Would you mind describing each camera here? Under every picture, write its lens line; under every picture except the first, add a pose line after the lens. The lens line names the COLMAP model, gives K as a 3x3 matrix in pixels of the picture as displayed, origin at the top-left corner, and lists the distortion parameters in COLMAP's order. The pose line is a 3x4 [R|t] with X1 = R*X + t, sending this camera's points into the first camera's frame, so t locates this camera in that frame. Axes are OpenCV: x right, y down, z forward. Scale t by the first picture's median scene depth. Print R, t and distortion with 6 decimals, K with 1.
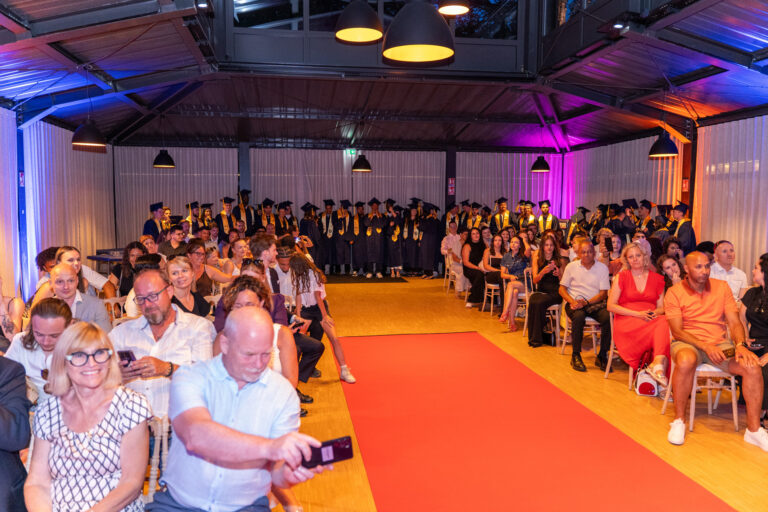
lens RADIAL K [[638.1, 0, 384.0], [0, 638.1, 256.0], [0, 0, 1]] dist [0.043043, -0.012420]
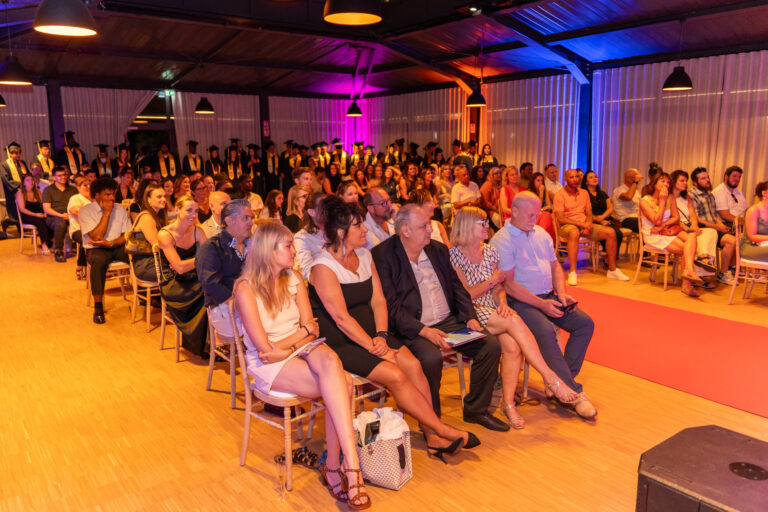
lens RADIAL K [[638.1, 0, 384.0], [0, 638.1, 256.0], [0, 0, 1]] dist [0.043043, -0.012420]
pose [[0.863258, -0.101950, 0.494361, -0.361172], [0.057704, 0.992902, 0.103998, 0.007596], [-0.501455, -0.061251, 0.863013, -0.078278]]
